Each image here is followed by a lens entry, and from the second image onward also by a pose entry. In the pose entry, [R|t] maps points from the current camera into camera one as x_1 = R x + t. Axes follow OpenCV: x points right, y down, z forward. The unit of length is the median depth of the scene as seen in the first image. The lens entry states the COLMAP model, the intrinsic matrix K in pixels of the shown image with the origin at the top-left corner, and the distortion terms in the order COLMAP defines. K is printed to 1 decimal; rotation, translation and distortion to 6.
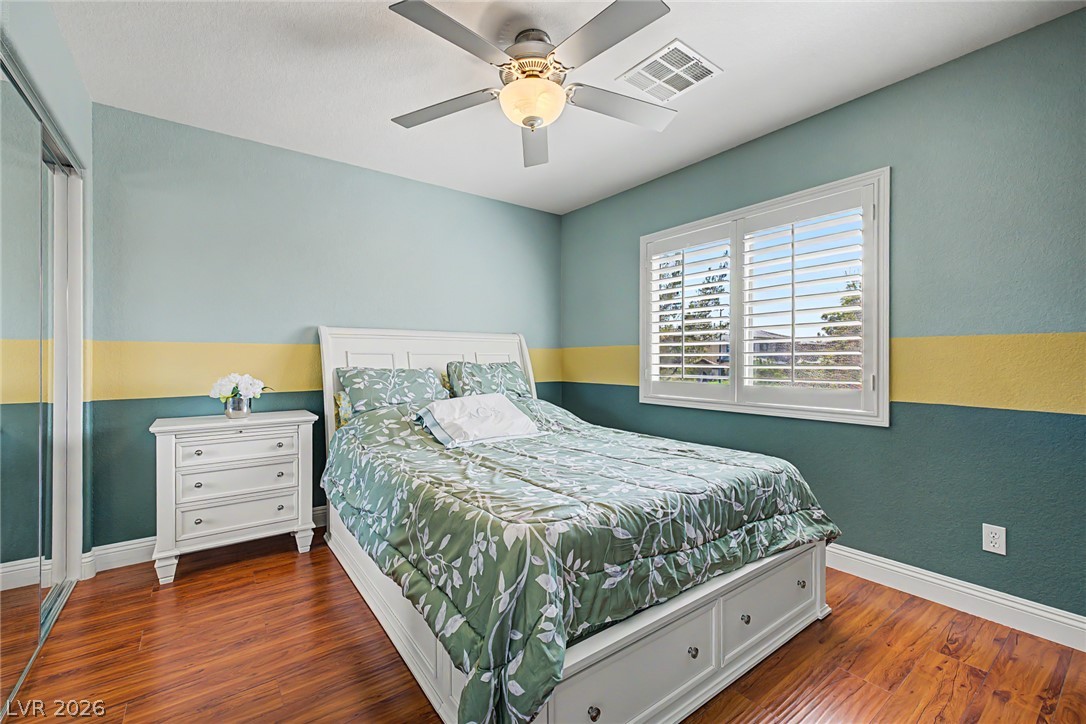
lens RADIAL K [[466.8, 0, 543.0], [0, 466.8, 362.0], [0, 0, 1]] dist [0.011581, 0.000011]
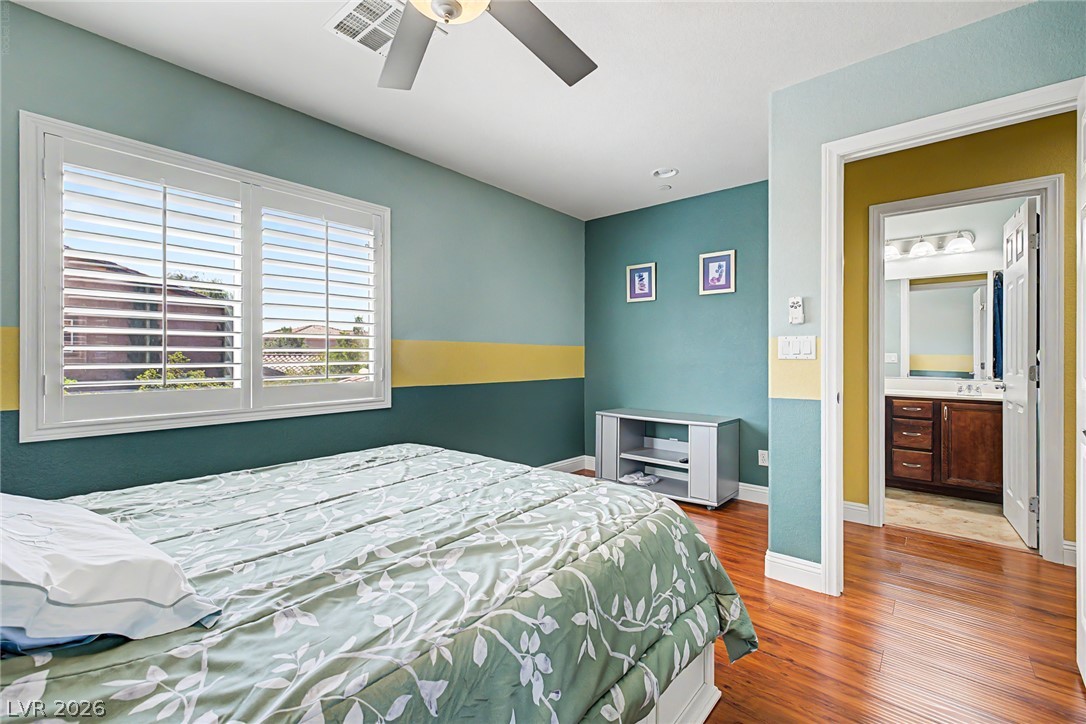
lens RADIAL K [[462.8, 0, 536.9], [0, 462.8, 356.4], [0, 0, 1]] dist [0.005490, 0.000393]
pose [[-0.224961, -0.001815, 0.974366, -0.620661], [0.004694, 0.999985, 0.002947, -0.005774], [-0.974356, 0.005237, -0.224950, 0.896505]]
